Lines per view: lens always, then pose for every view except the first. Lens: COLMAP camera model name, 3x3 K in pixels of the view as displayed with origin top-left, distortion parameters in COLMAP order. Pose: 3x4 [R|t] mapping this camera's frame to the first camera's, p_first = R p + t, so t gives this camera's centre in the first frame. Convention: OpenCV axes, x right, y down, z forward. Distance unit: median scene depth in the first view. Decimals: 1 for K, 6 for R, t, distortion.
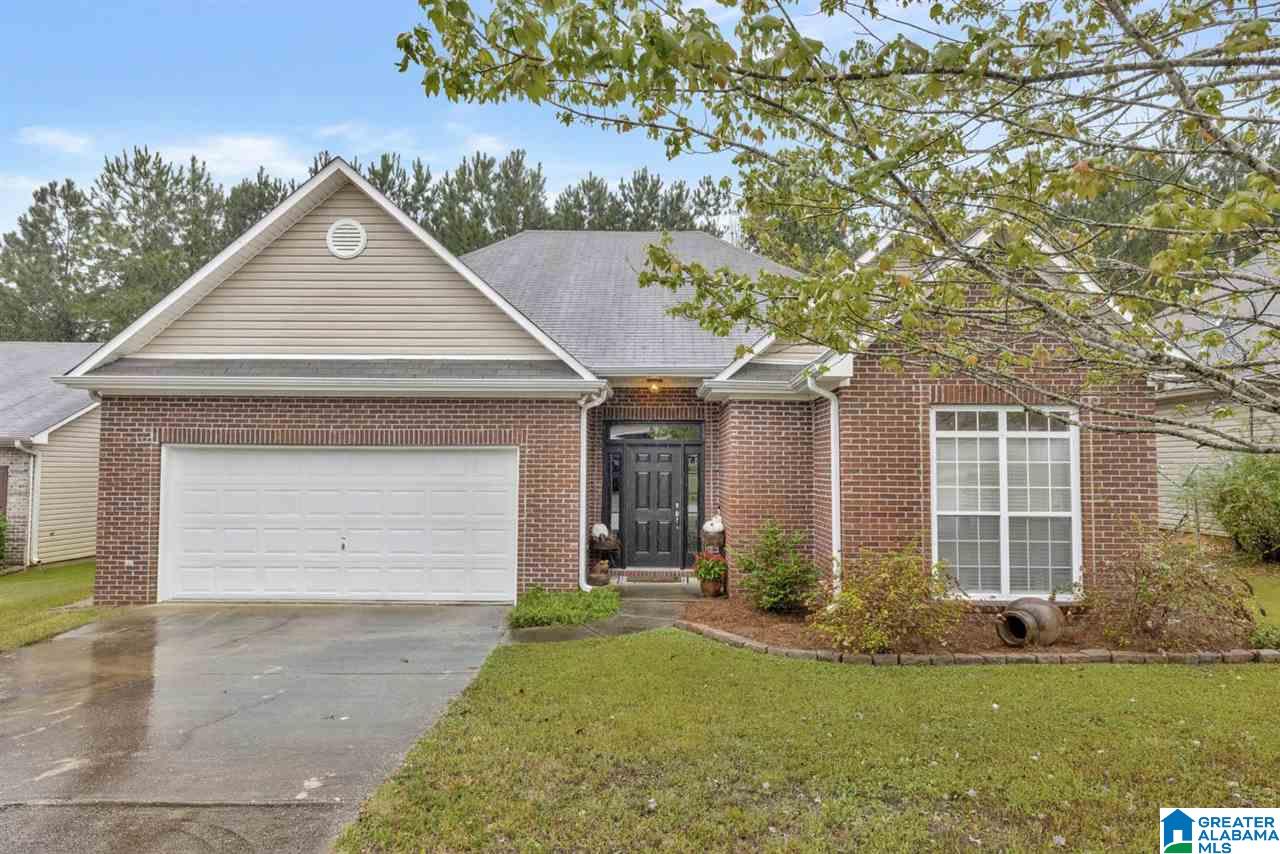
lens RADIAL K [[767.3, 0, 640.0], [0, 767.3, 427.0], [0, 0, 1]] dist [-0.001123, 0.000176]
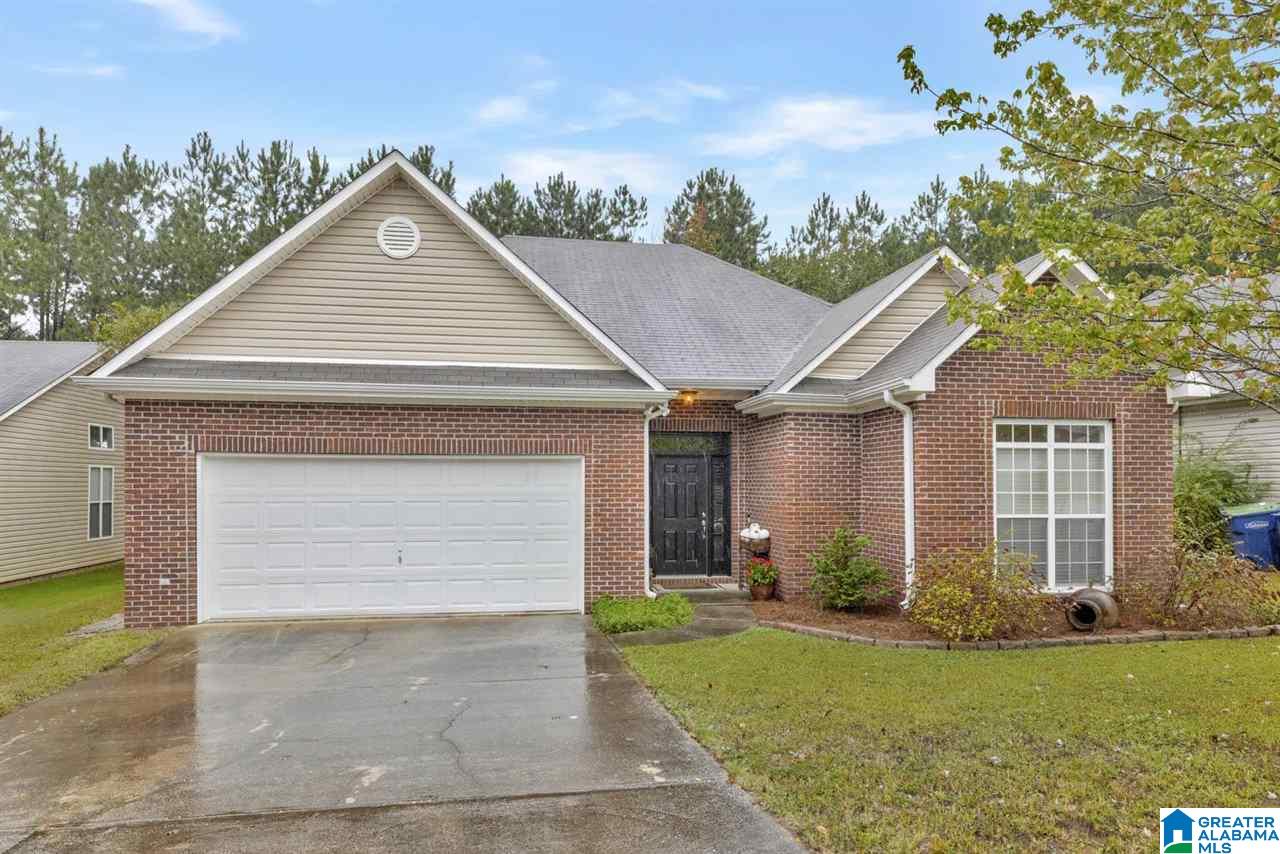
lens RADIAL K [[778.5, 0, 640.6], [0, 778.5, 475.0], [0, 0, 1]] dist [-0.002972, -0.000155]
pose [[0.985493, -0.002104, 0.169705, -0.259773], [-0.005095, 0.999106, 0.041977, 0.006818], [-0.169642, -0.042233, 0.984600, -0.013300]]
